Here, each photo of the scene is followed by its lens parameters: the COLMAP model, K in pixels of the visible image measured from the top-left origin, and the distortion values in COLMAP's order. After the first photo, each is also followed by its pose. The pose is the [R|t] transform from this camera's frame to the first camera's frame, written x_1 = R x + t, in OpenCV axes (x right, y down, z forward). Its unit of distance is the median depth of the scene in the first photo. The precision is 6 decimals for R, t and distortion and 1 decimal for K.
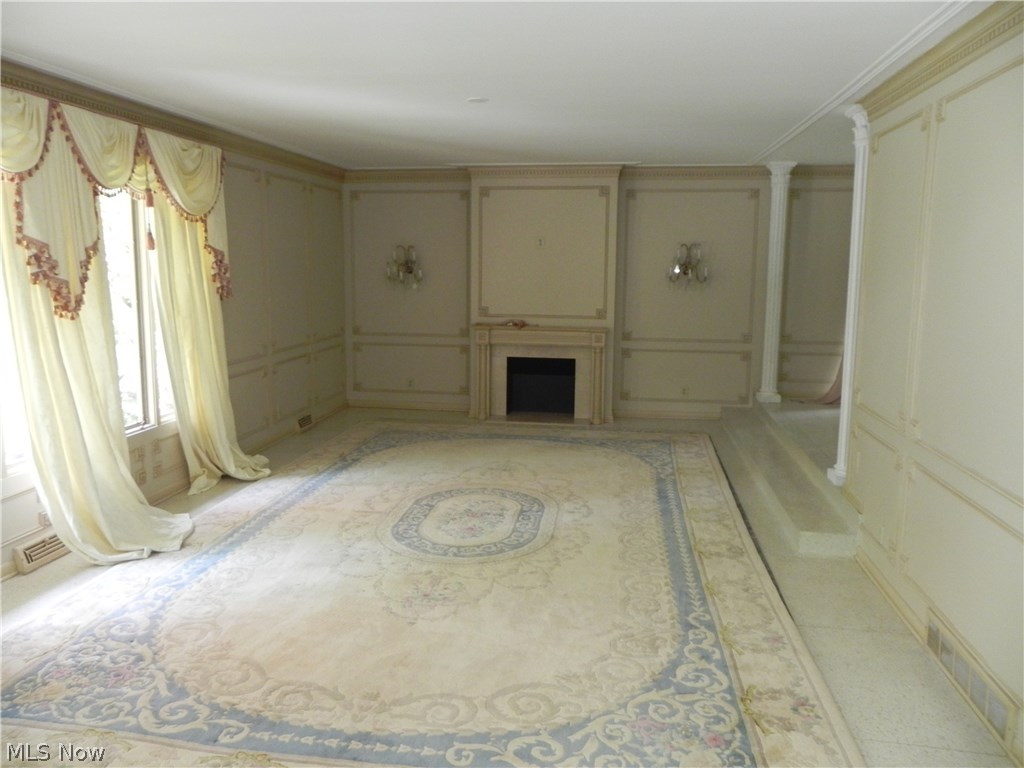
lens RADIAL K [[762.2, 0, 510.5], [0, 762.2, 371.4], [0, 0, 1]] dist [-0.015793, -0.000343]
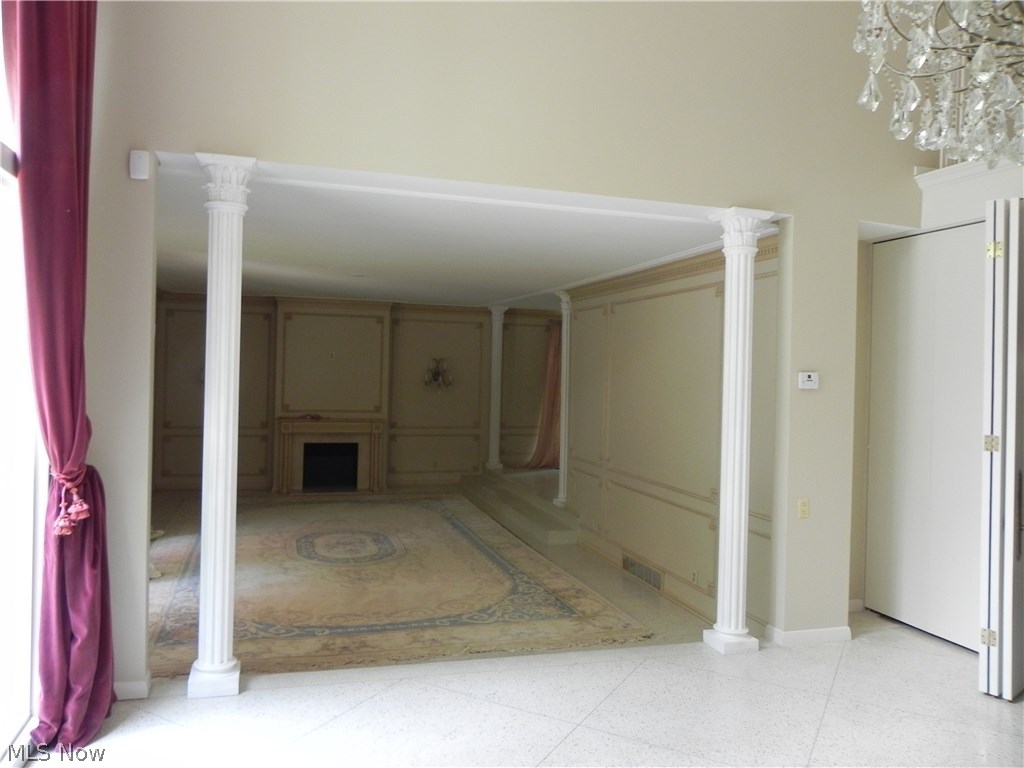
lens RADIAL K [[762.2, 0, 510.5], [0, 762.2, 371.4], [0, 0, 1]] dist [-0.015793, -0.000343]
pose [[0.900950, 0.012429, 0.433744, -0.464008], [0.043084, 0.992088, -0.117919, 0.050844], [-0.431778, 0.124926, 0.893287, -0.572433]]
